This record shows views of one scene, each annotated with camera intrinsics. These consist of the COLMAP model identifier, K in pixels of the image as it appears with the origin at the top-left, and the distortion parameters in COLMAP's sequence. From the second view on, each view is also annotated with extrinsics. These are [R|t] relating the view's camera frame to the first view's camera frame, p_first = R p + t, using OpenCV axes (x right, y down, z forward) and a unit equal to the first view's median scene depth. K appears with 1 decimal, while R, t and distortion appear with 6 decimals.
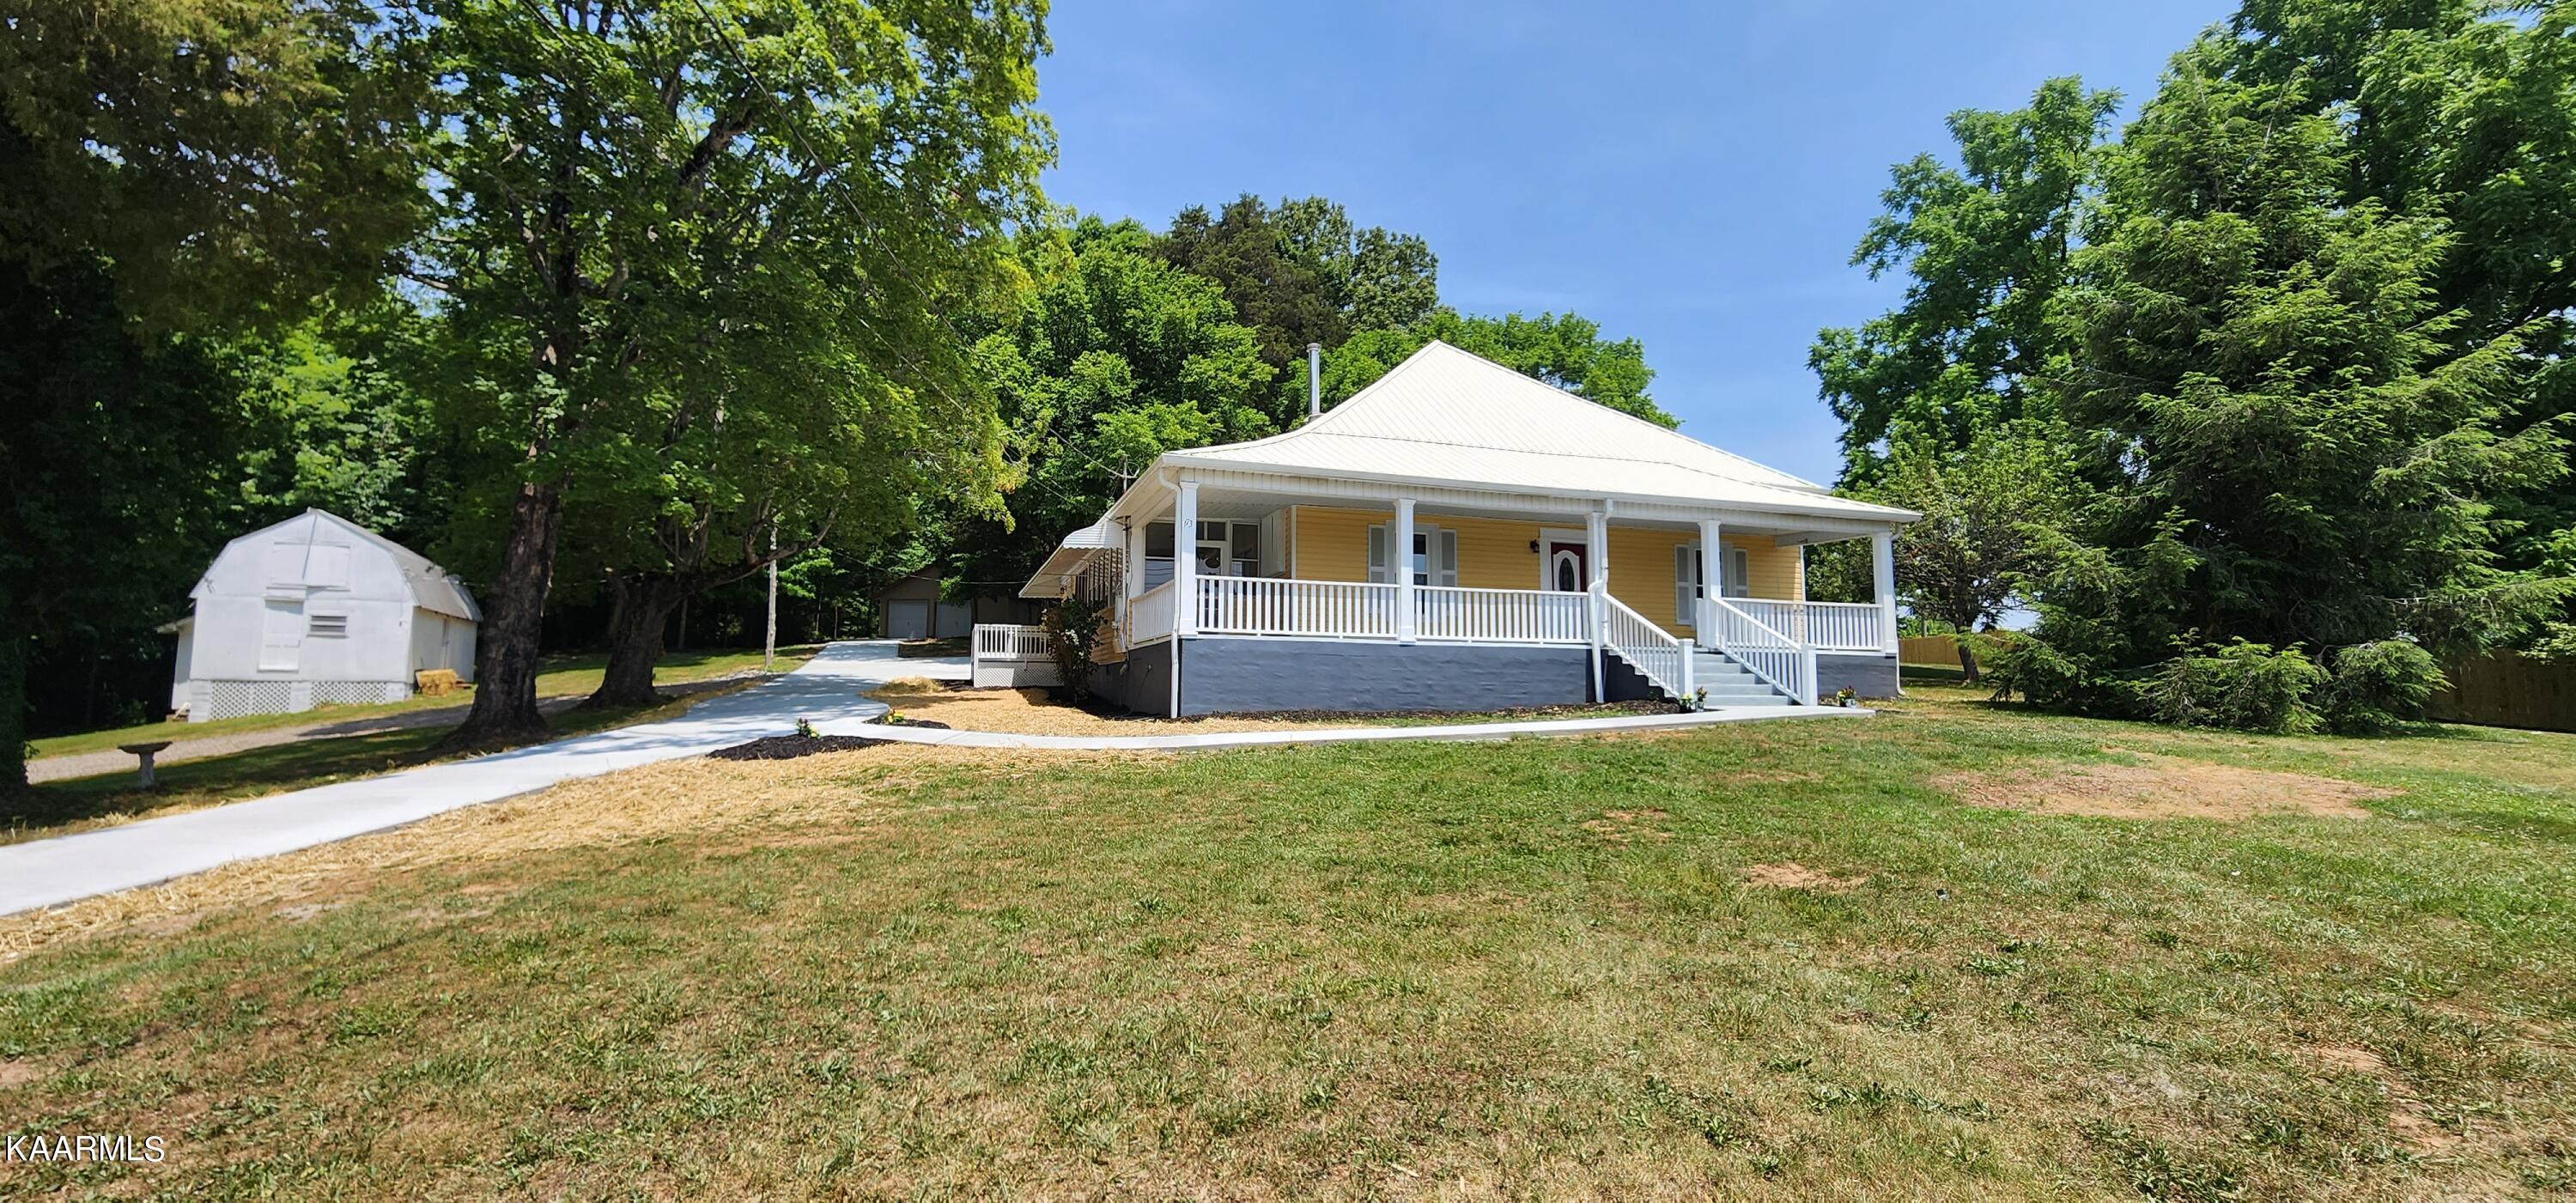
lens RADIAL K [[1069.0, 0, 1284.7], [0, 1069.0, 592.5], [0, 0, 1]] dist [-0.001173, -0.000387]
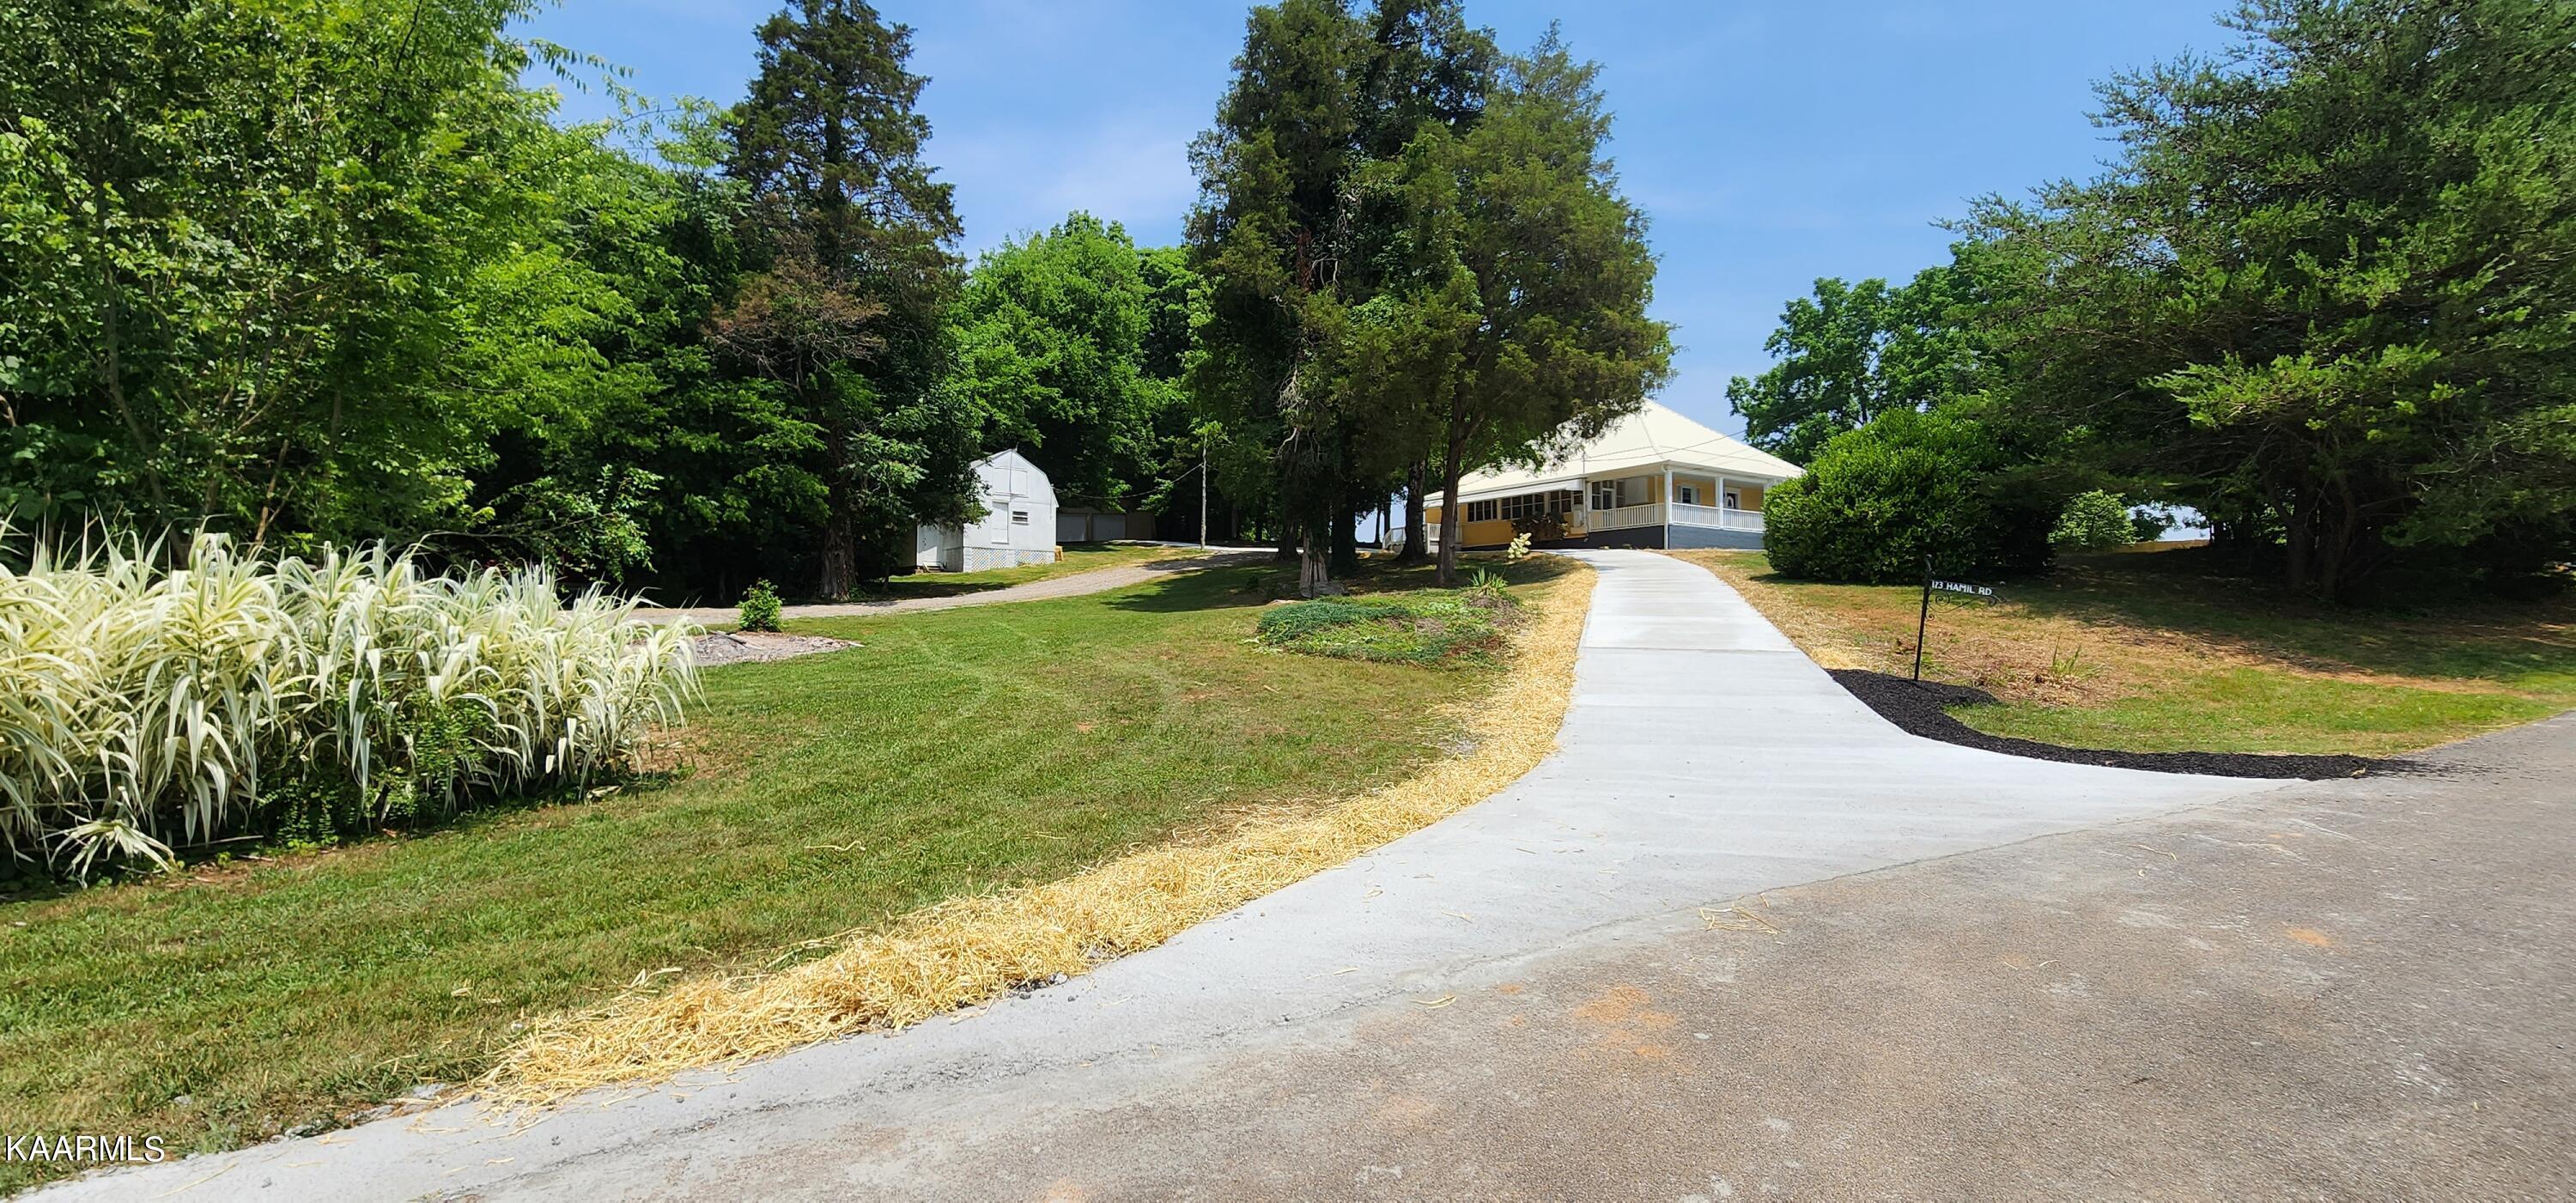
lens RADIAL K [[1069.0, 0, 1284.5], [0, 1069.0, 600.3], [0, 0, 1]] dist [-0.001173, -0.000387]
pose [[0.964402, 0.004749, 0.264398, -1.066958], [-0.024067, 0.997266, 0.069873, 0.039269], [-0.263343, -0.073749, 0.961879, -0.869027]]
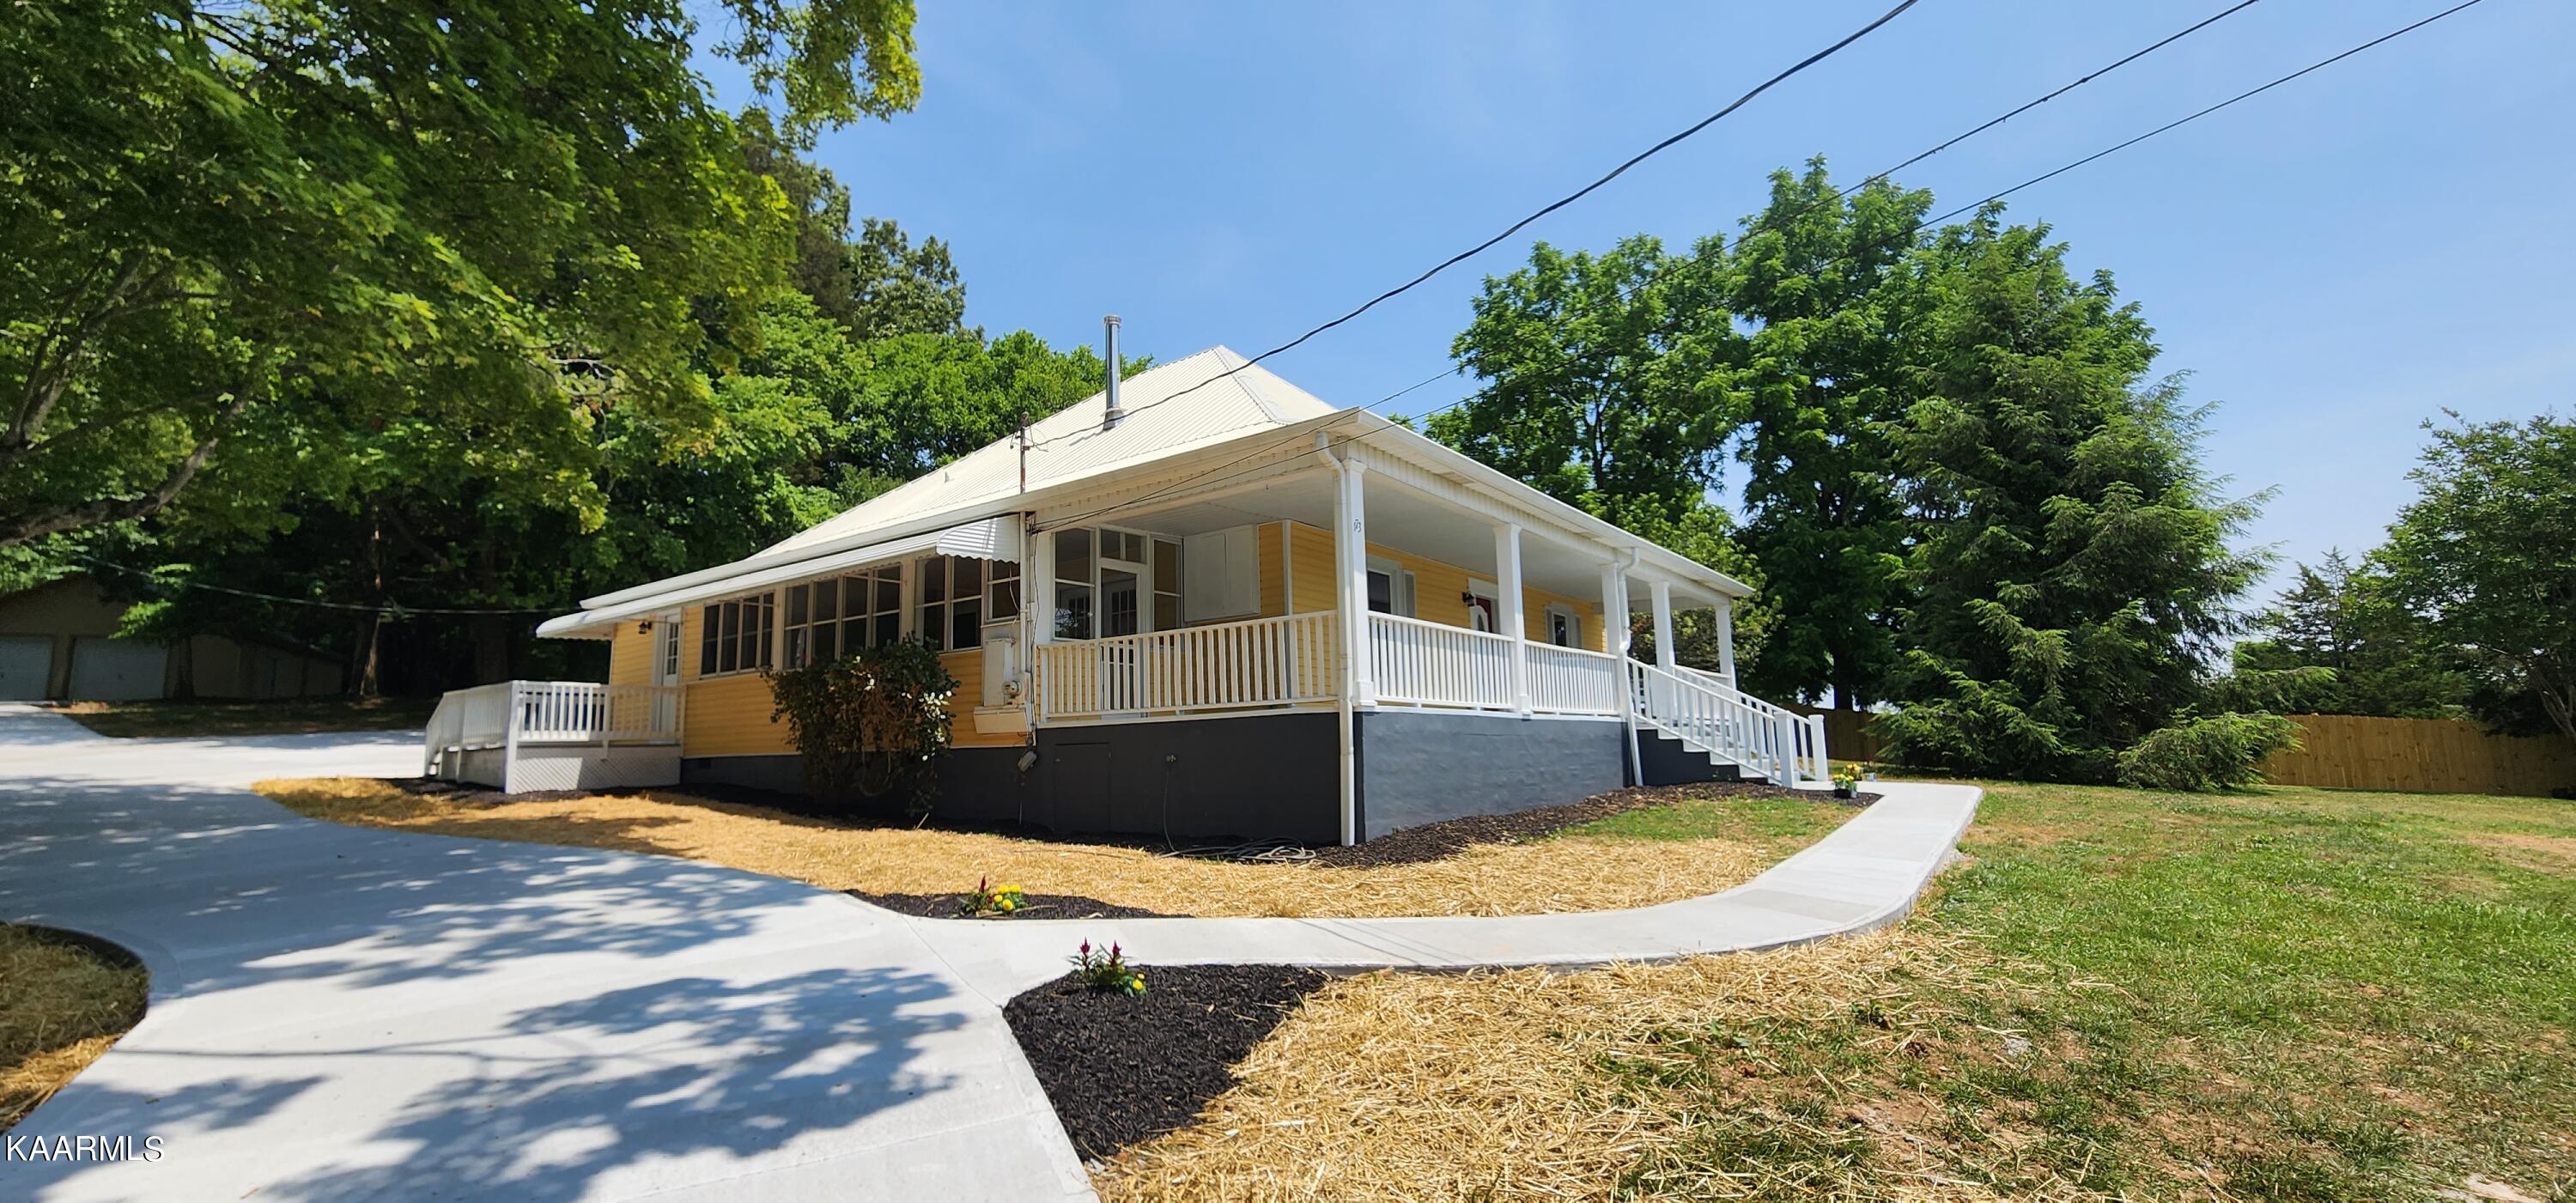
lens RADIAL K [[1069.0, 0, 1280.4], [0, 1069.0, 599.6], [0, 0, 1]] dist [-0.001173, -0.000387]
pose [[0.816114, 0.058012, 0.574971, -0.281470], [-0.026302, 0.997646, -0.063326, 0.011096], [-0.577292, 0.036558, 0.815719, 0.300987]]
